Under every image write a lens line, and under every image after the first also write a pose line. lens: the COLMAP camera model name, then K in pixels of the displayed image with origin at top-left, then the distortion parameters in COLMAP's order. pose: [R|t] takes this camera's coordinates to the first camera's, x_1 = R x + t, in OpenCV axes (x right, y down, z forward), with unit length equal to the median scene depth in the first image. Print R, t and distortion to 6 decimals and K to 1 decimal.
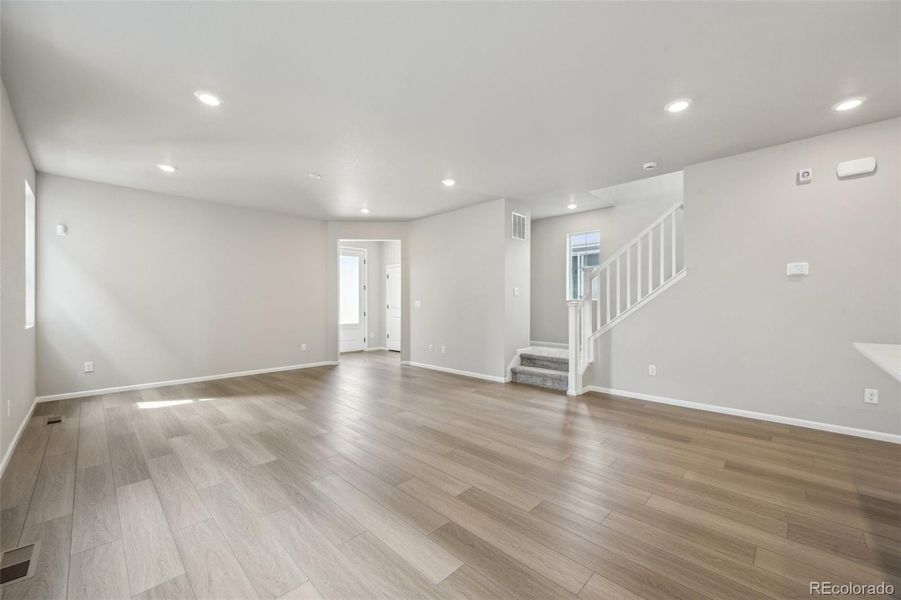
lens RADIAL K [[358.4, 0, 447.6], [0, 358.4, 305.3], [0, 0, 1]] dist [0.000032, -0.000013]
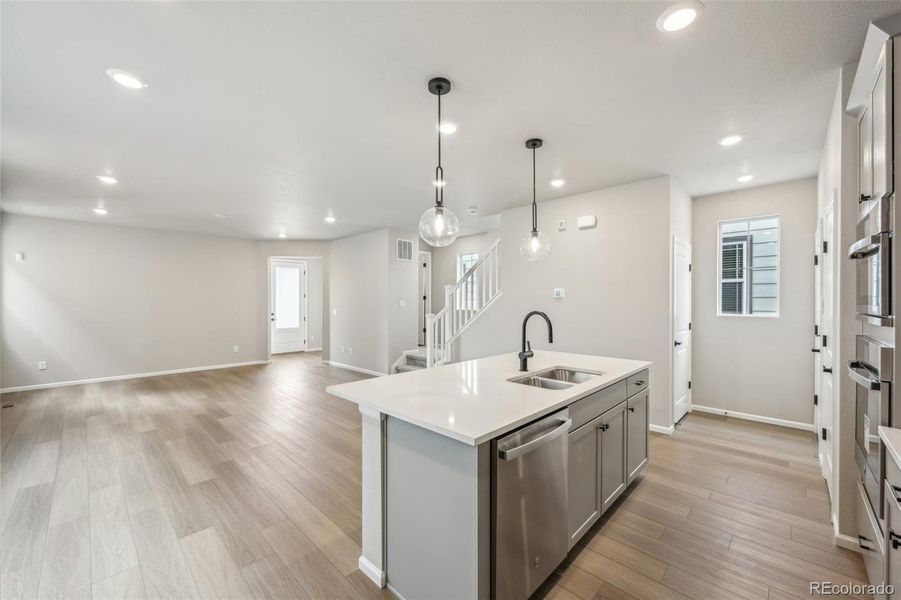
lens RADIAL K [[361.8, 0, 449.2], [0, 361.8, 304.2], [0, 0, 1]] dist [-0.001843, -0.000206]
pose [[0.999968, 0.001125, 0.007970, 0.354105], [-0.001125, 0.999999, 0.000090, -0.037904], [-0.007970, -0.000099, 0.999968, -0.235309]]
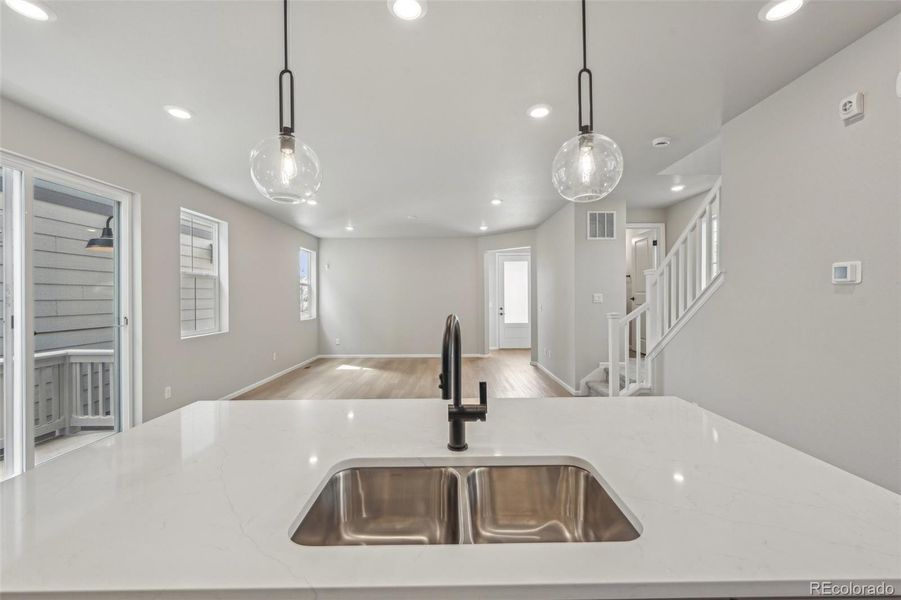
lens RADIAL K [[367.5, 0, 452.4], [0, 367.5, 295.4], [0, 0, 1]] dist [-0.001760, -0.000114]
pose [[0.705291, -0.006064, -0.708892, 0.610685], [0.000528, 0.999968, -0.008028, -0.038404], [0.708917, 0.005288, 0.705272, 0.094629]]
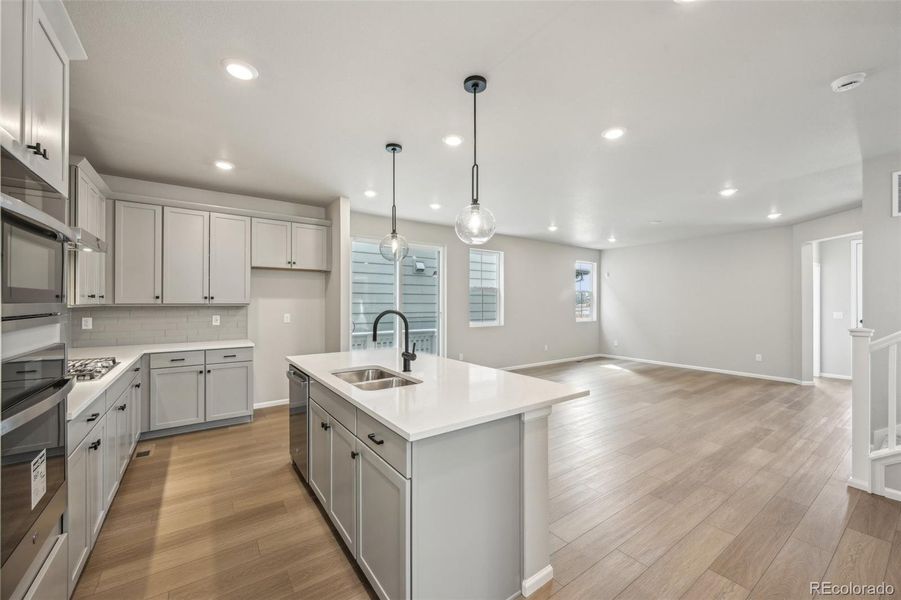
lens RADIAL K [[352.6, 0, 450.5], [0, 352.6, 300.0], [0, 0, 1]] dist [0.001021, 0.000469]
pose [[-0.175746, -0.007572, -0.984406, 0.901401], [-0.009967, 0.999933, -0.005912, -0.038883], [0.984385, 0.008773, -0.175810, 0.387475]]
